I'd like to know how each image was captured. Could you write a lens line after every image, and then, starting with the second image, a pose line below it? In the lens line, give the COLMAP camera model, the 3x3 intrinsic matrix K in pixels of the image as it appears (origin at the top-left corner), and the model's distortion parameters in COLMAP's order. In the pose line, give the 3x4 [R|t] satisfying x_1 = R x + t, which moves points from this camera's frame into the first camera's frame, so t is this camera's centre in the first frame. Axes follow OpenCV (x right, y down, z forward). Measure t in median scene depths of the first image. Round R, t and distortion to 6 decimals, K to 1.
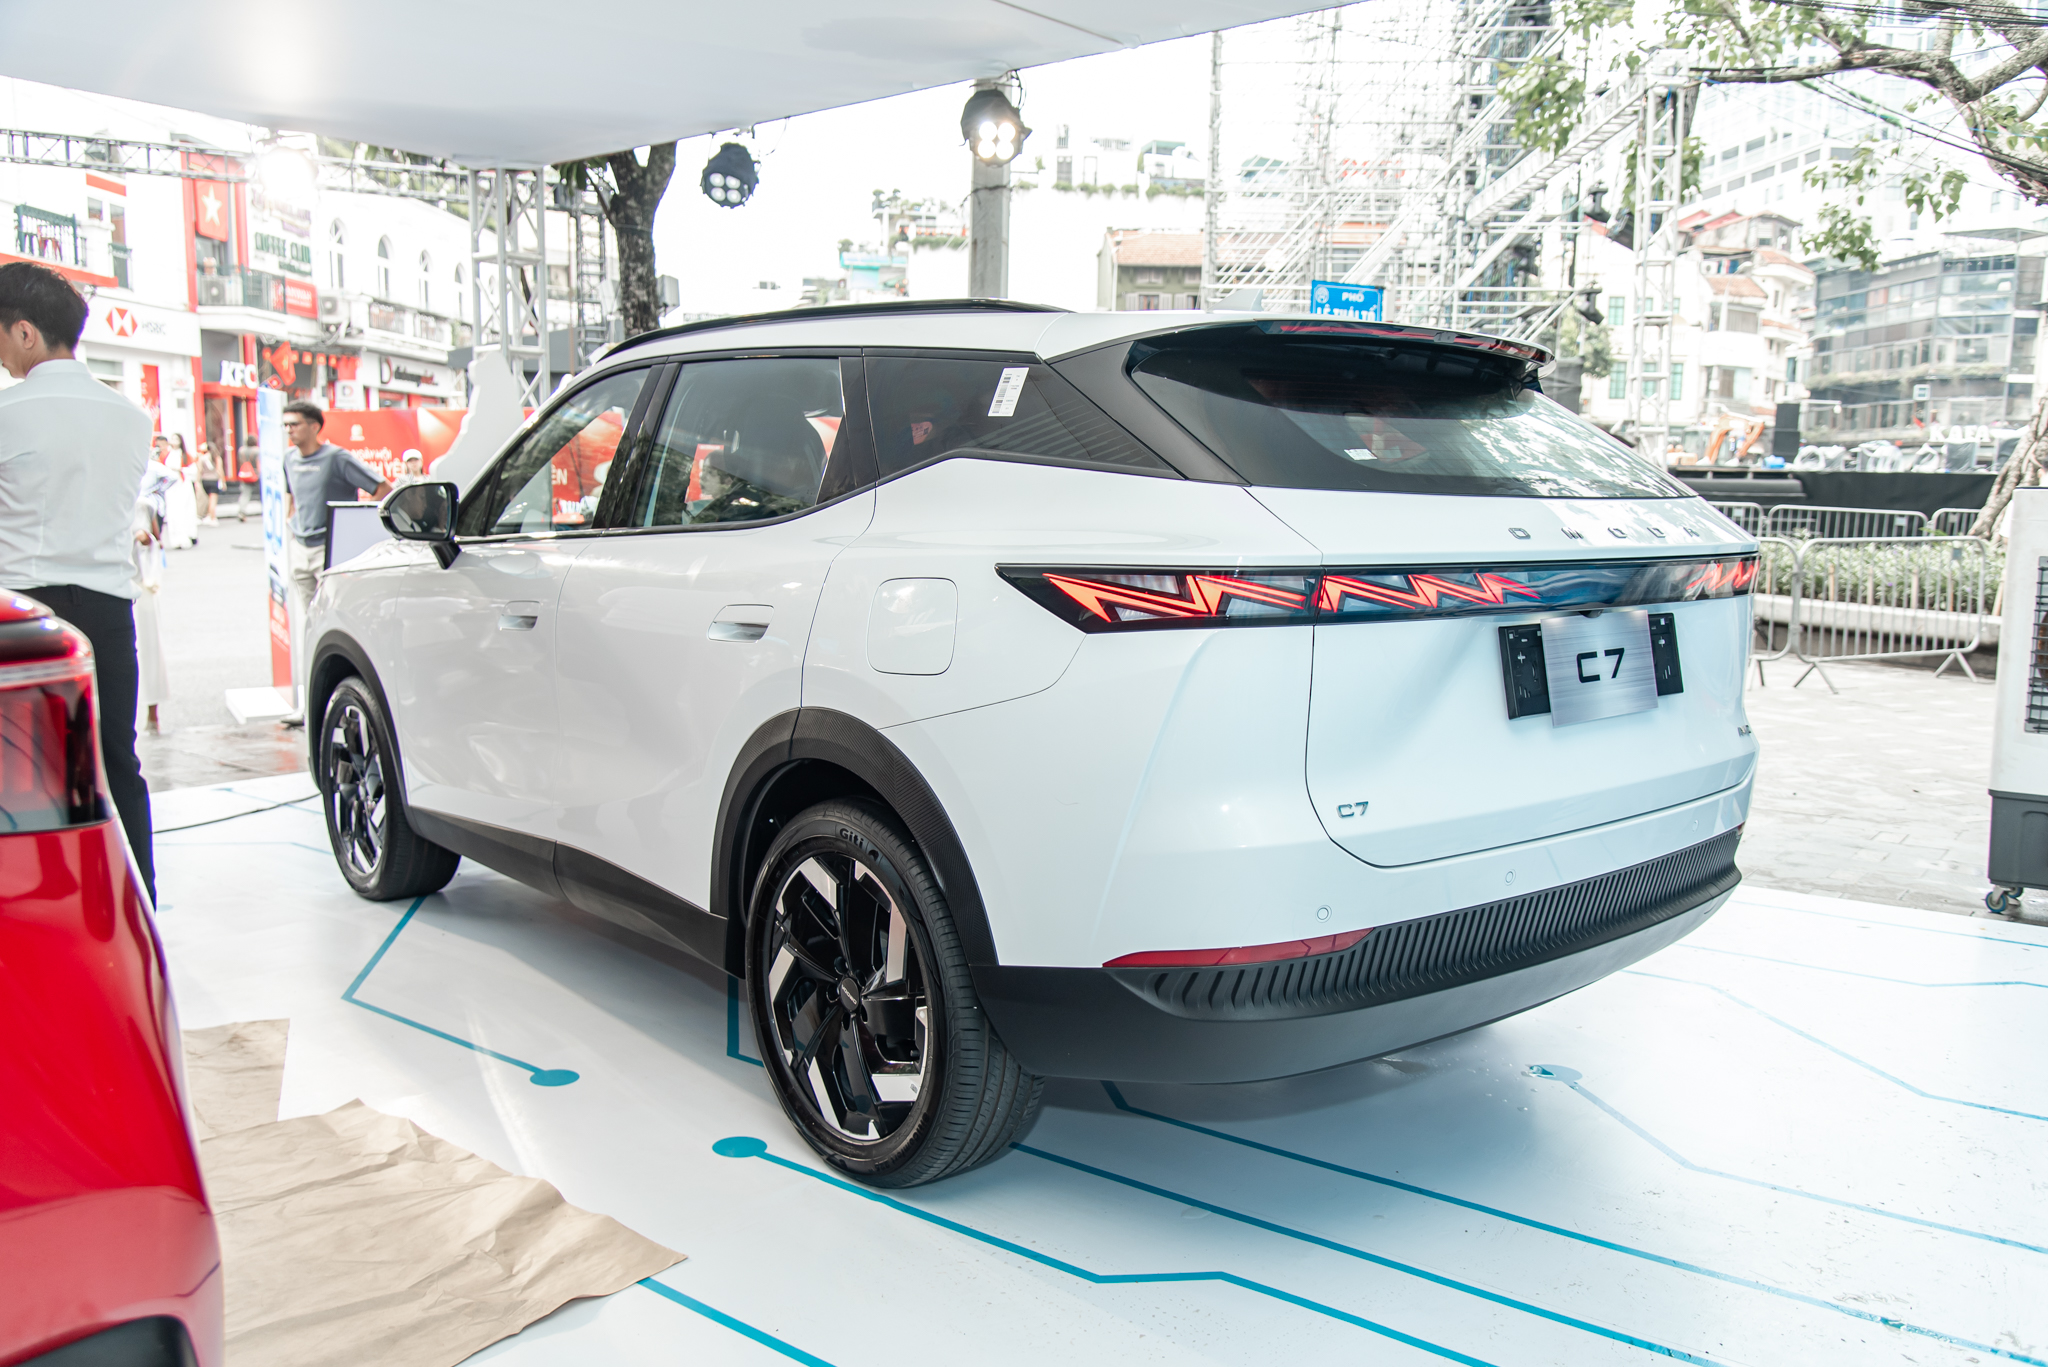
lens RADIAL K [[1667.8, 0, 1024.1], [0, 1667.8, 686.6], [0, 0, 1]] dist [-0.001293, -0.011370]
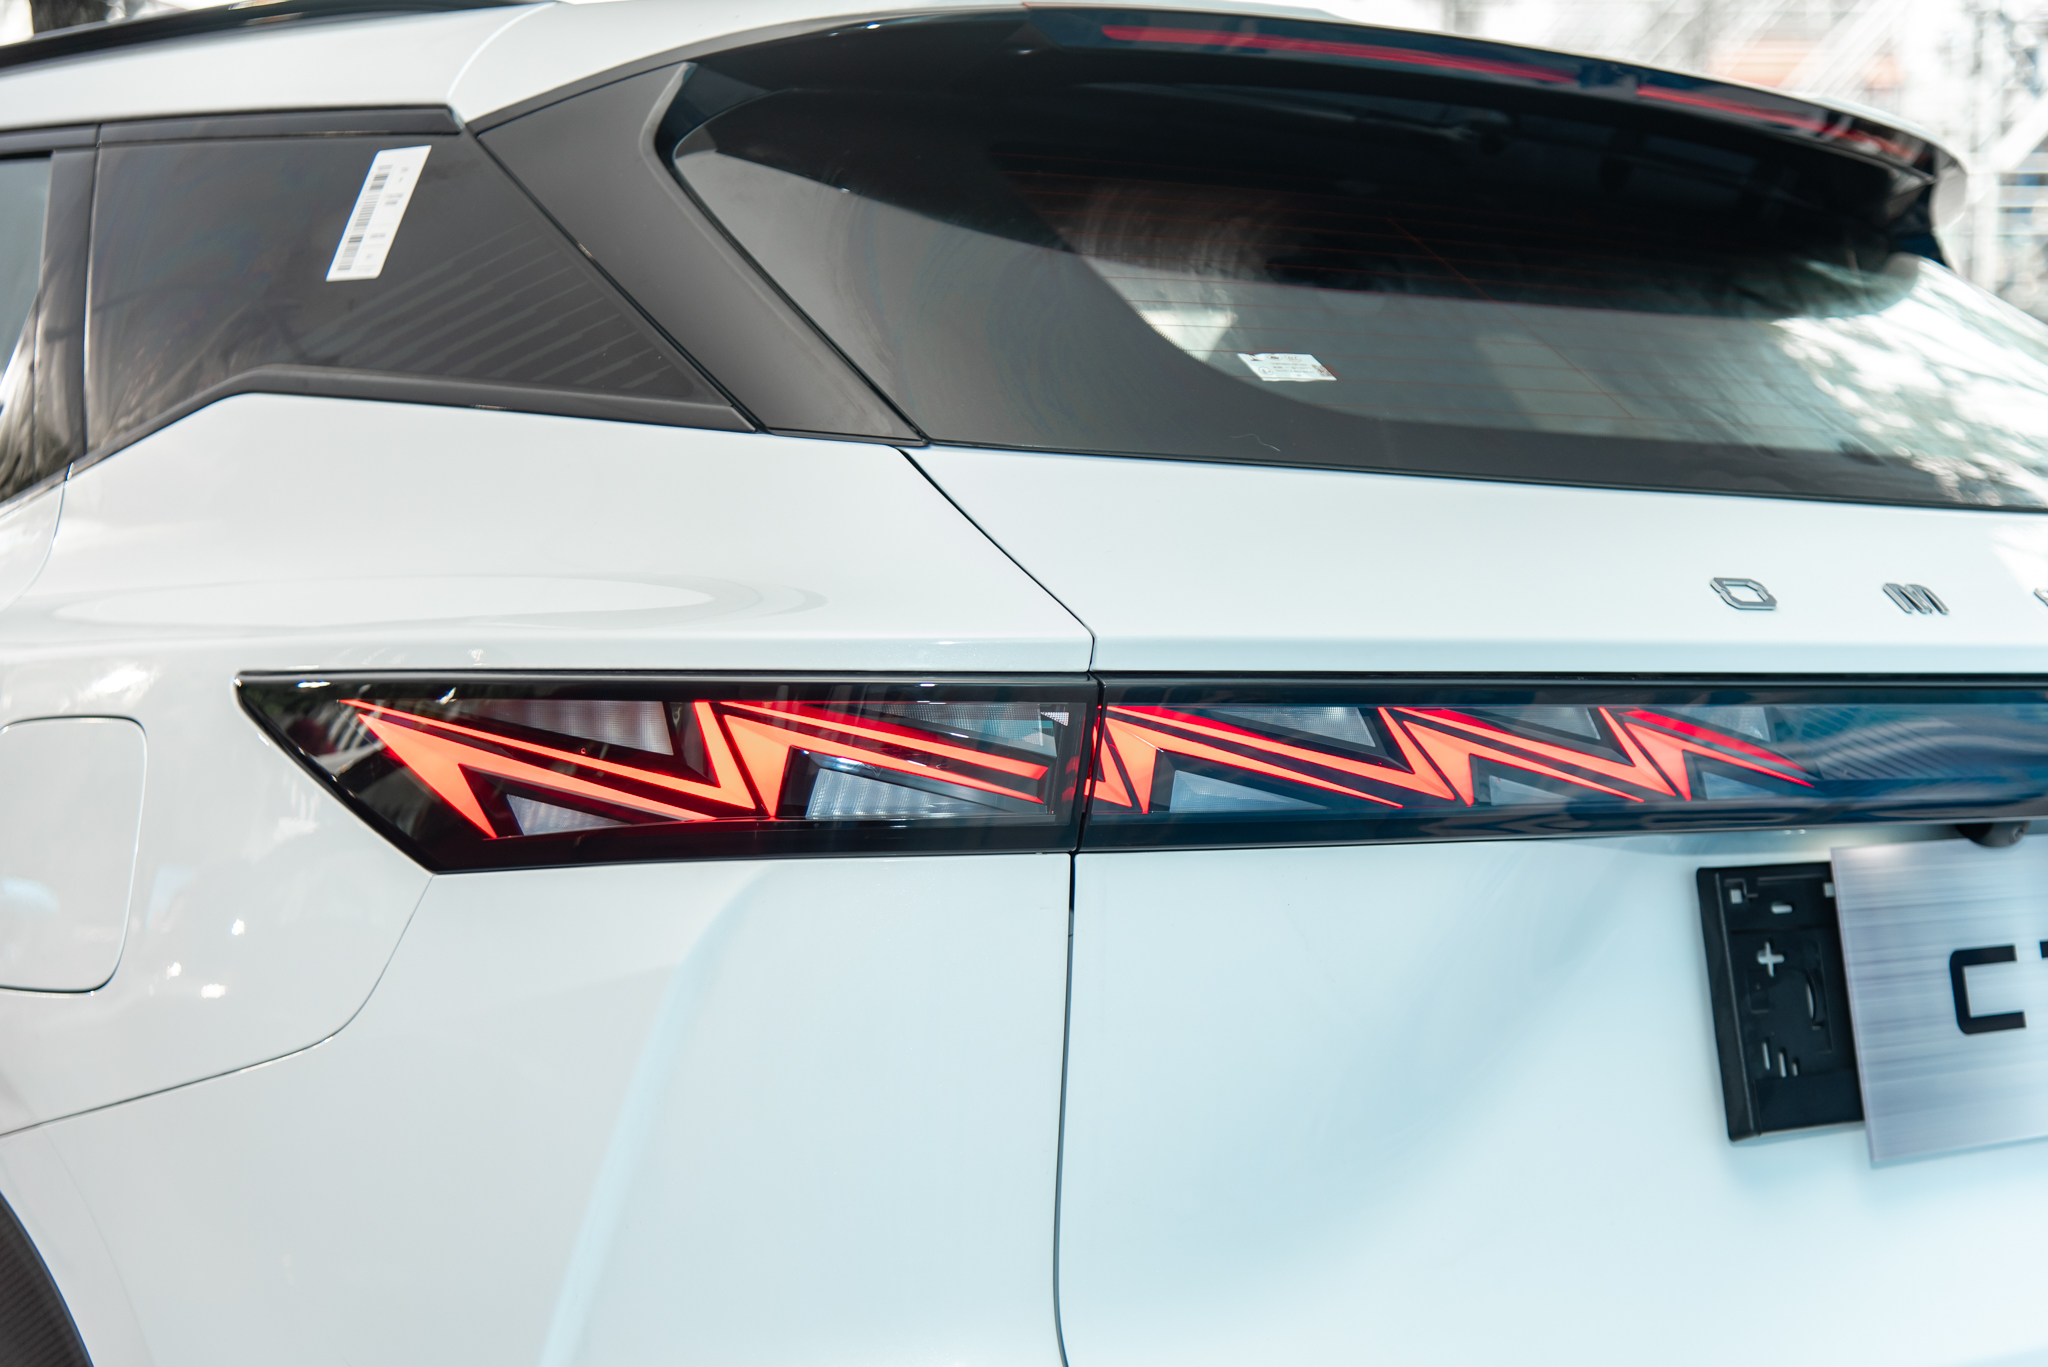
lens RADIAL K [[3656.6, 0, 1023.4], [0, 3656.6, 683.1], [0, 0, 1]] dist [-0.213884, 0.000000]
pose [[0.998351, 0.007198, -0.056957, 0.192684], [-0.012846, 0.994963, -0.099417, 0.002042], [0.055955, 0.099985, 0.993414, 0.256055]]
